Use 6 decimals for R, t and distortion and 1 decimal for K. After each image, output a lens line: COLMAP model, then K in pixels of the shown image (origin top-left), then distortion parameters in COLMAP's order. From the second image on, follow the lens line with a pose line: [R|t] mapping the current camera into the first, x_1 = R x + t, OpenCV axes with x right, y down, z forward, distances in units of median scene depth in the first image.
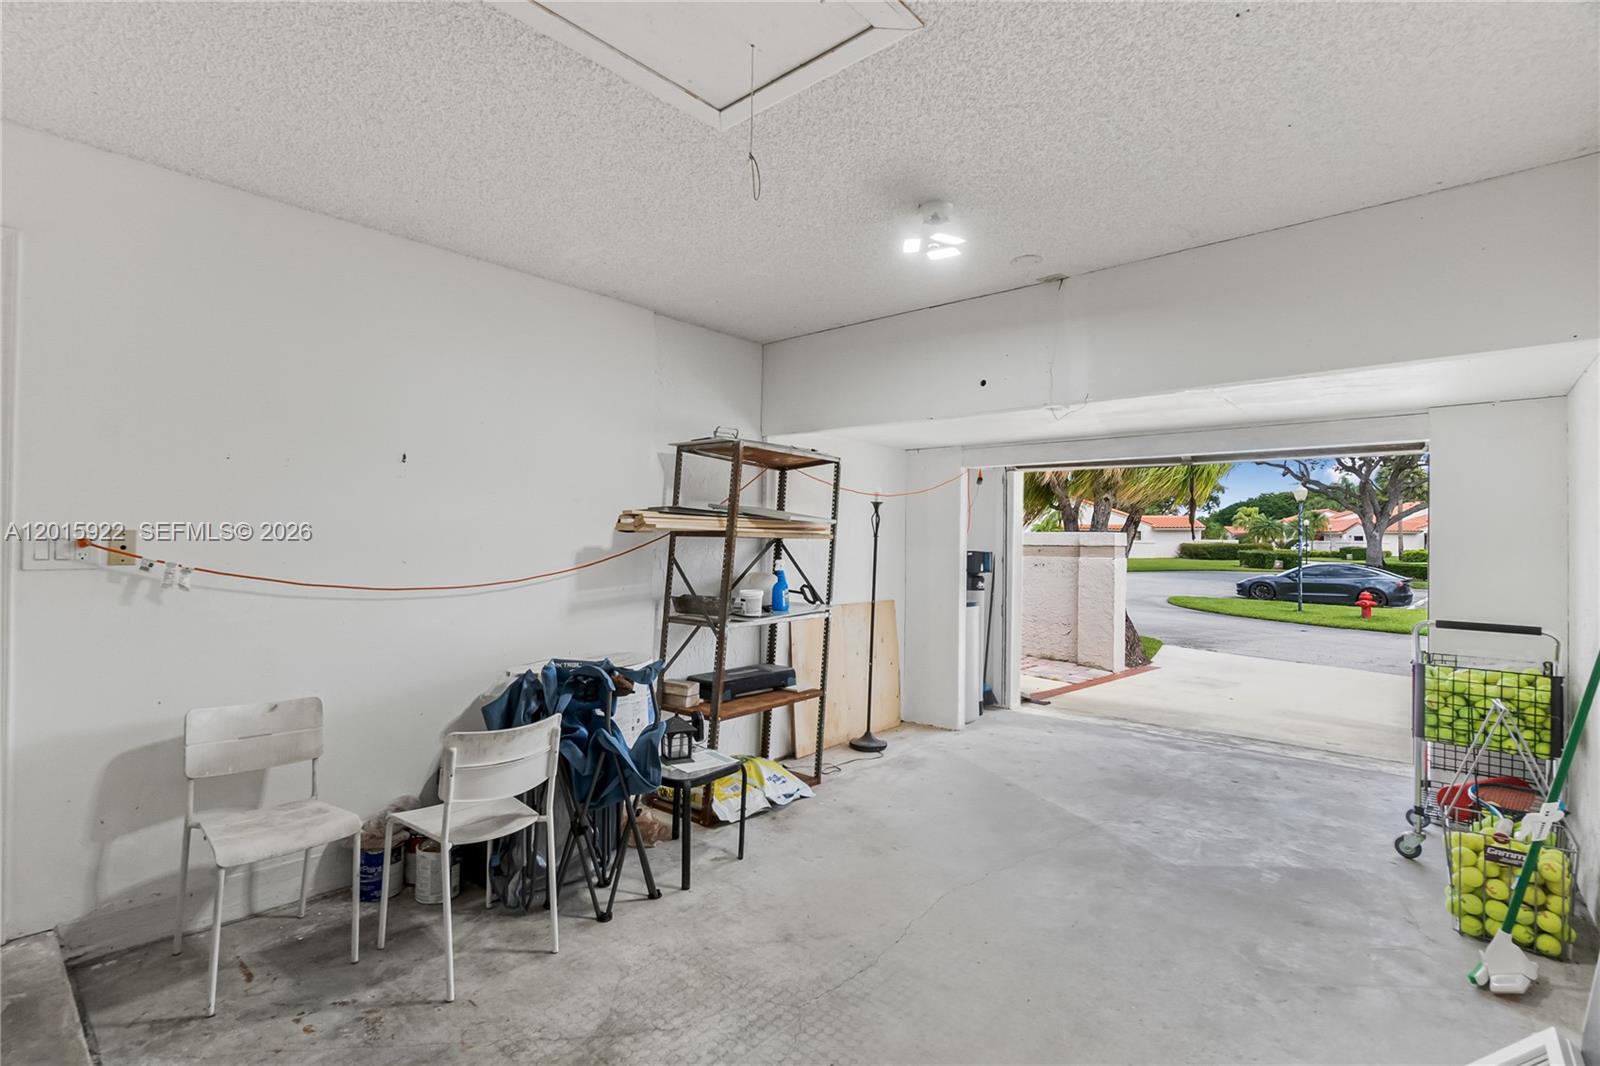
lens RADIAL K [[706.1, 0, 800.0], [0, 706.1, 533.0], [0, 0, 1]] dist [-0.003751, -0.000618]
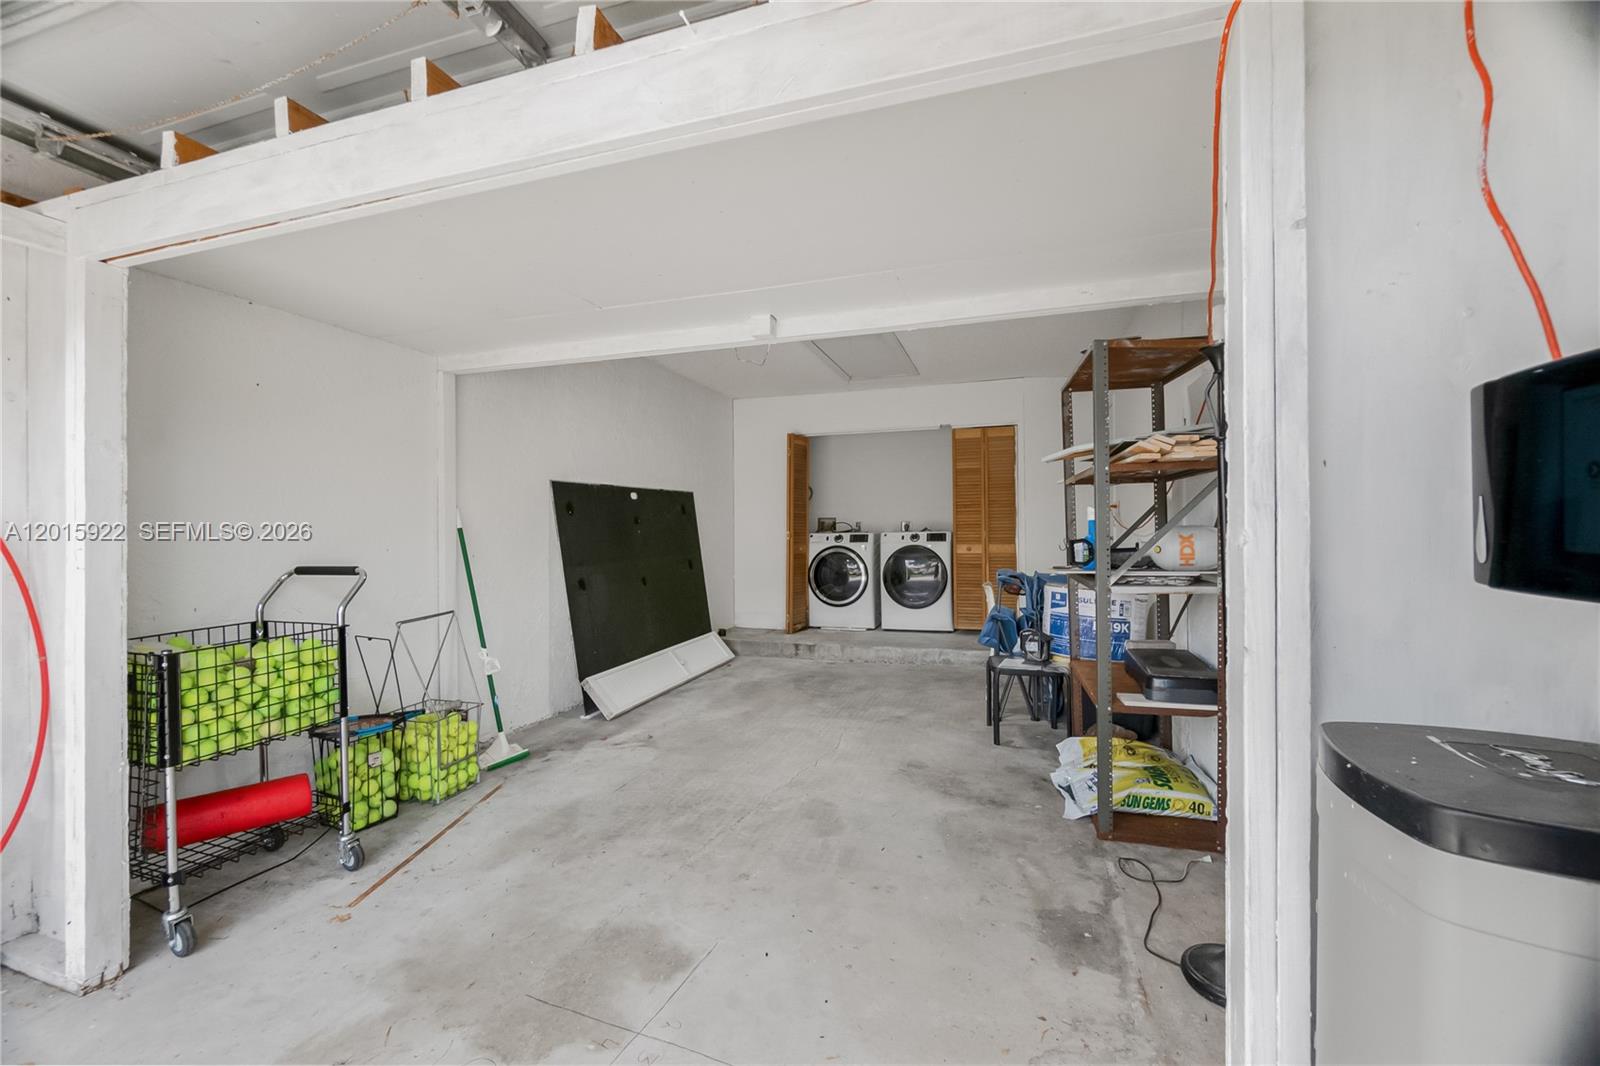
lens RADIAL K [[706.1, 0, 800.0], [0, 706.1, 533.0], [0, 0, 1]] dist [-0.003751, -0.000618]
pose [[-0.909064, -0.007222, -0.416593, 0.548751], [-0.004099, 0.999956, -0.008390, 0.066293], [0.416635, -0.005919, -0.909054, 1.435965]]
